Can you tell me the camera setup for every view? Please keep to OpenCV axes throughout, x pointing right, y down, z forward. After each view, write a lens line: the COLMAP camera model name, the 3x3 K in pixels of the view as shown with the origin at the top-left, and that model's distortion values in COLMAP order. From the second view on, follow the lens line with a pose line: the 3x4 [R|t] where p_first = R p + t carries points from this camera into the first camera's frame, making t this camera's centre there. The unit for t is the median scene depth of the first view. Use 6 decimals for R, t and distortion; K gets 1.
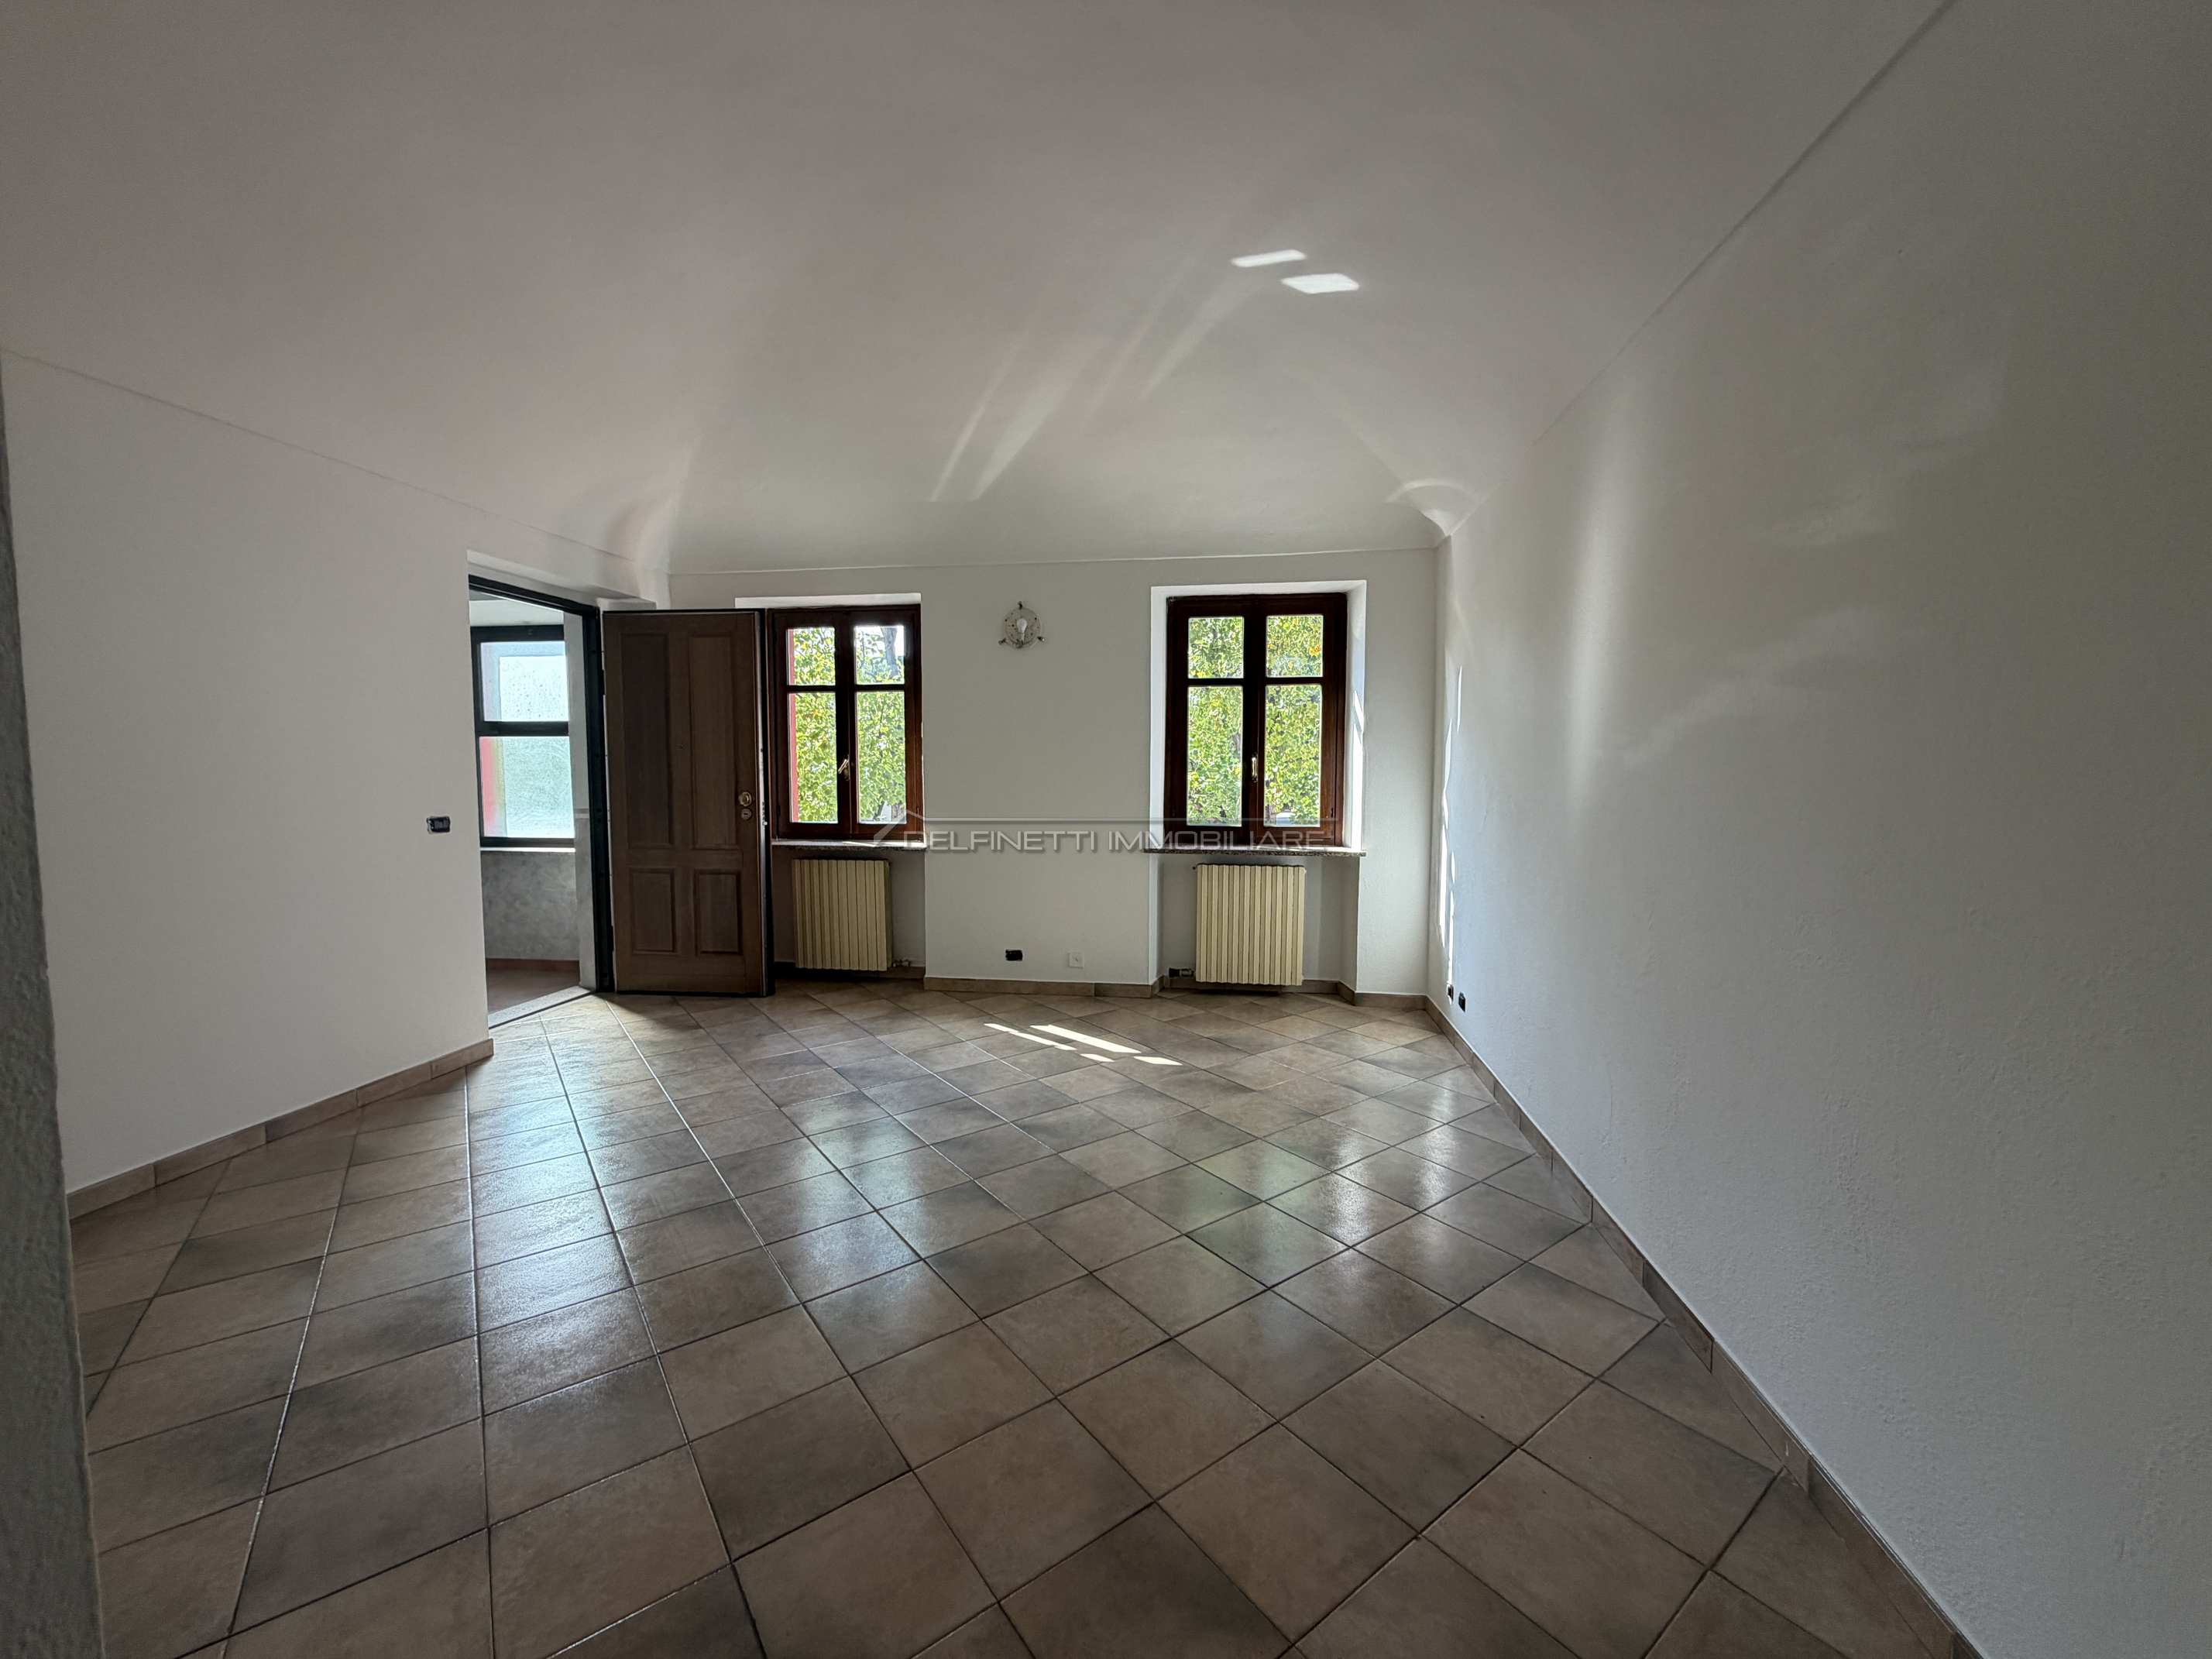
lens RADIAL K [[893.3, 0, 1093.1], [0, 893.3, 823.5], [0, 0, 1]] dist [-0.000977, 0.001169]
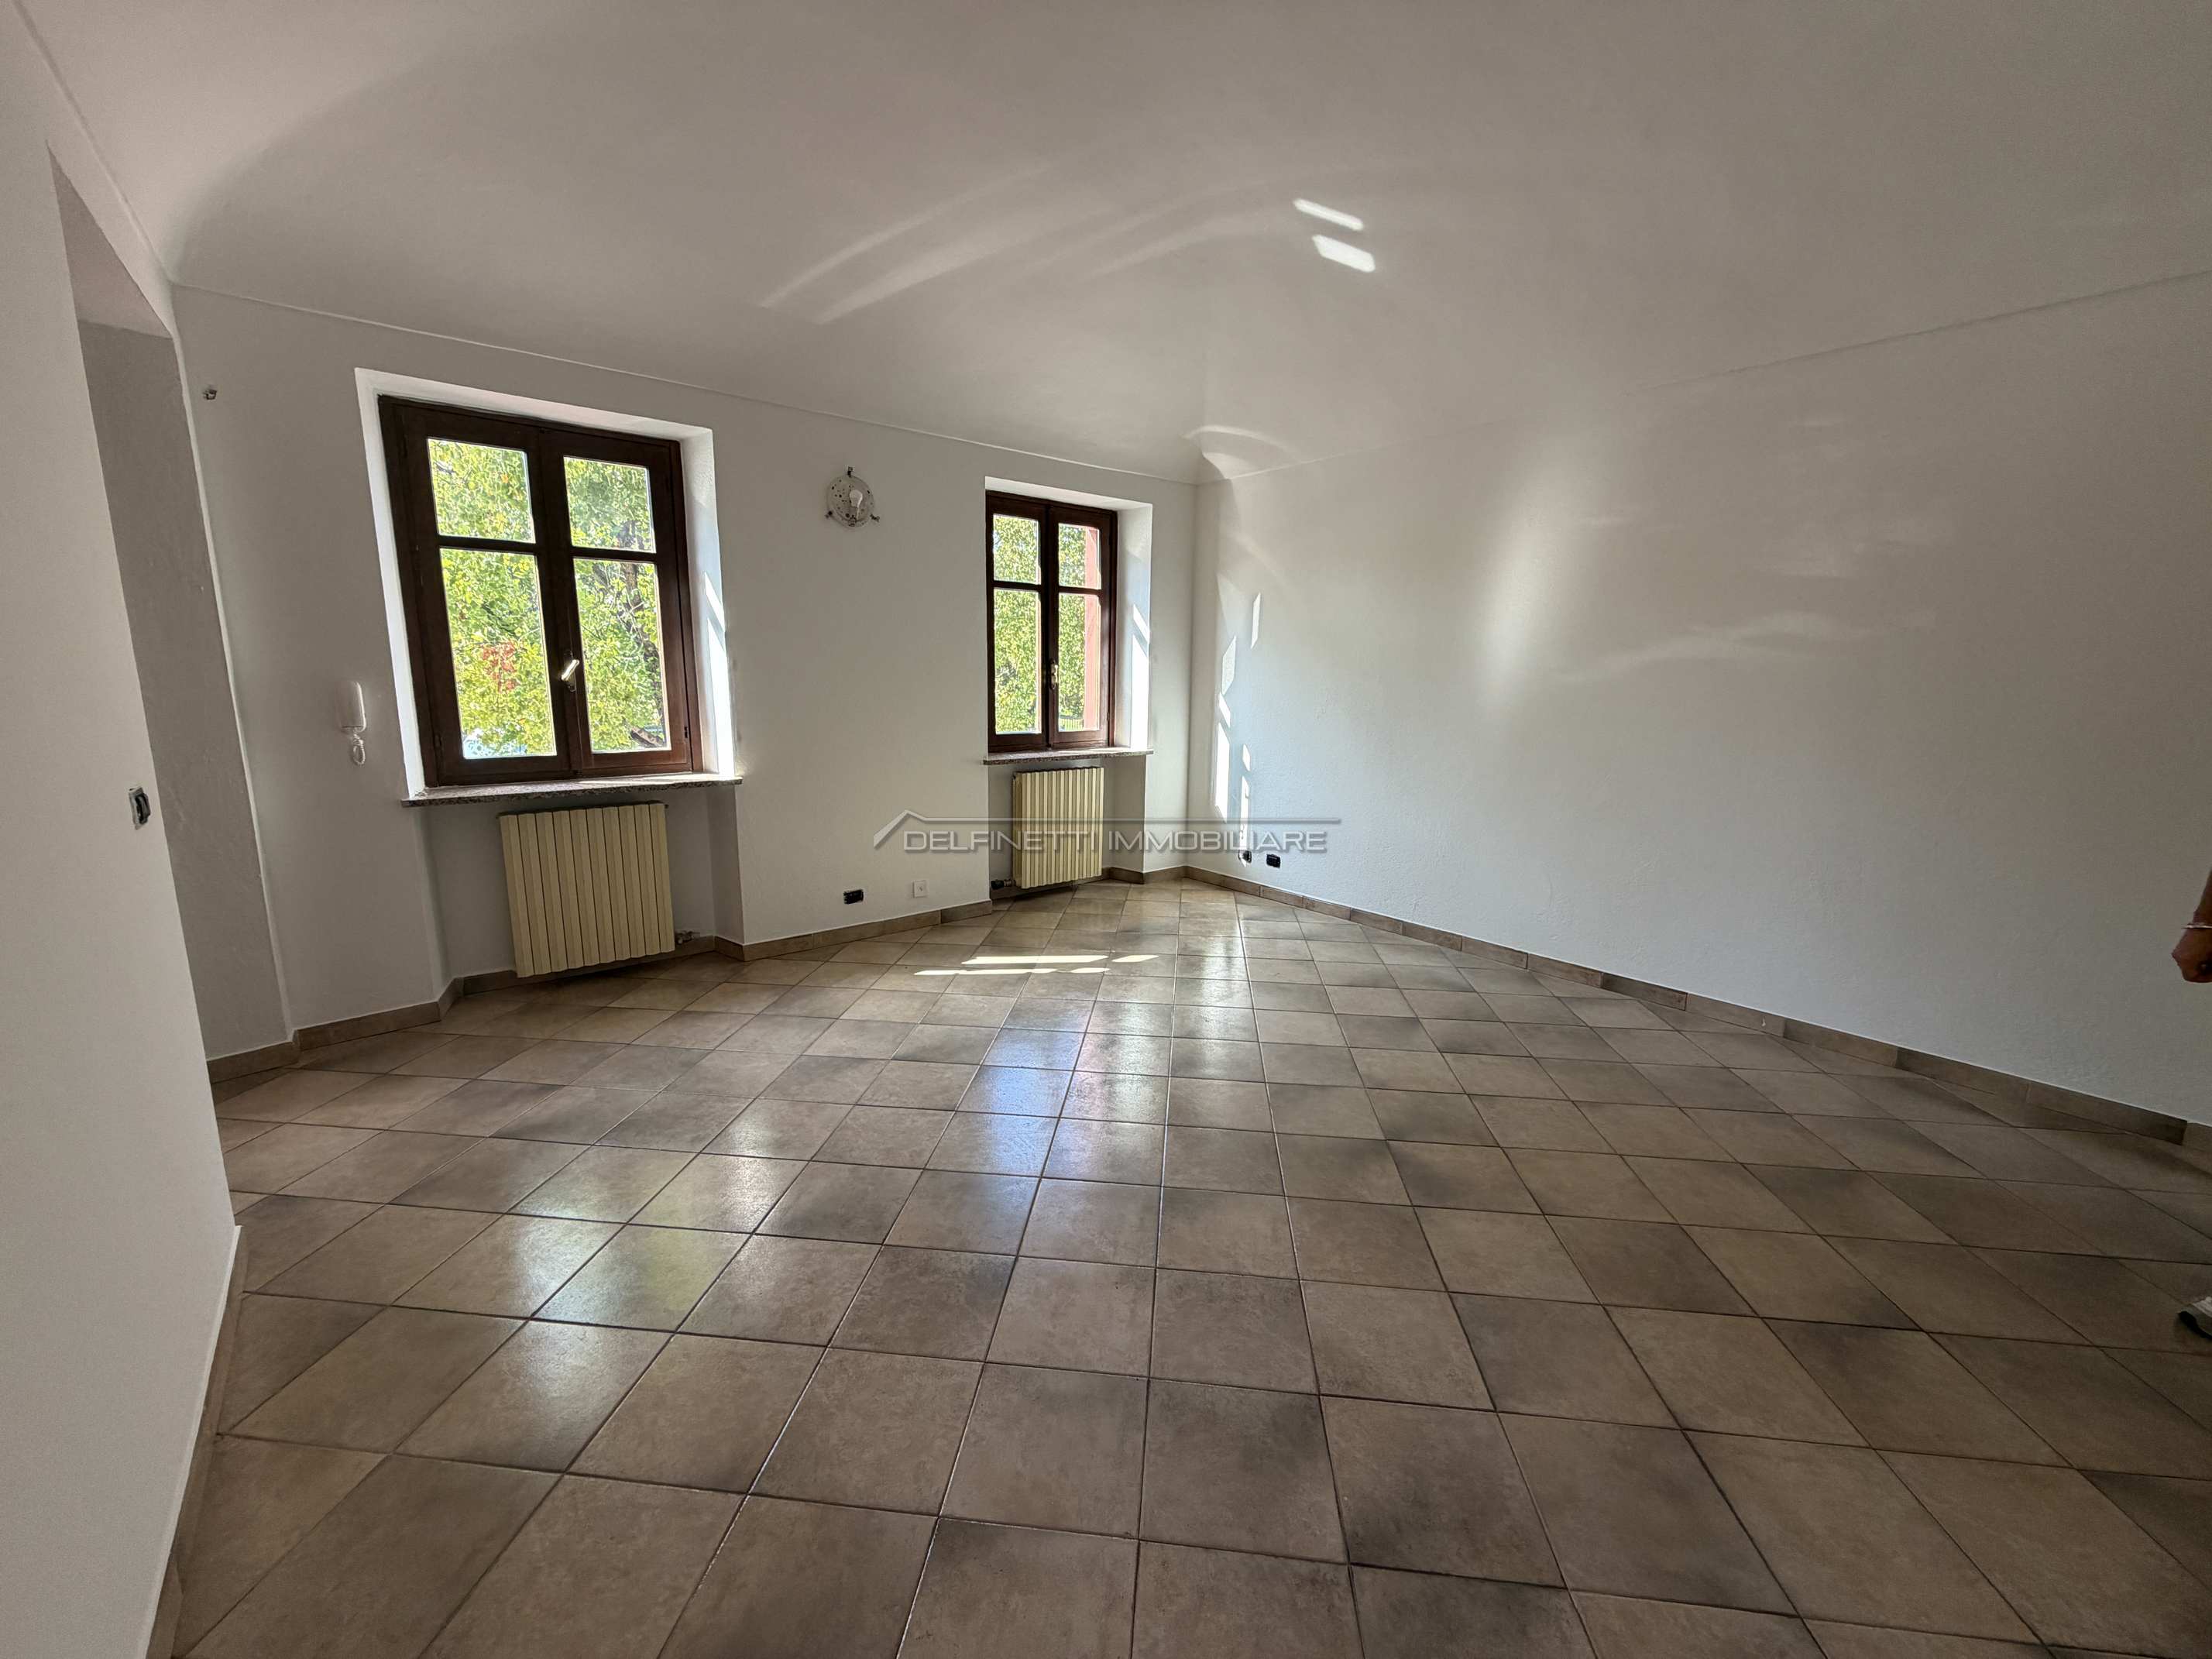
lens RADIAL K [[893.3, 0, 1101.0], [0, 893.3, 833.2], [0, 0, 1]] dist [-0.000977, 0.001169]
pose [[0.666656, -0.128292, 0.734242, -0.568696], [0.035616, 0.989434, 0.140544, -0.025552], [-0.744514, -0.067543, 0.664181, 0.268482]]
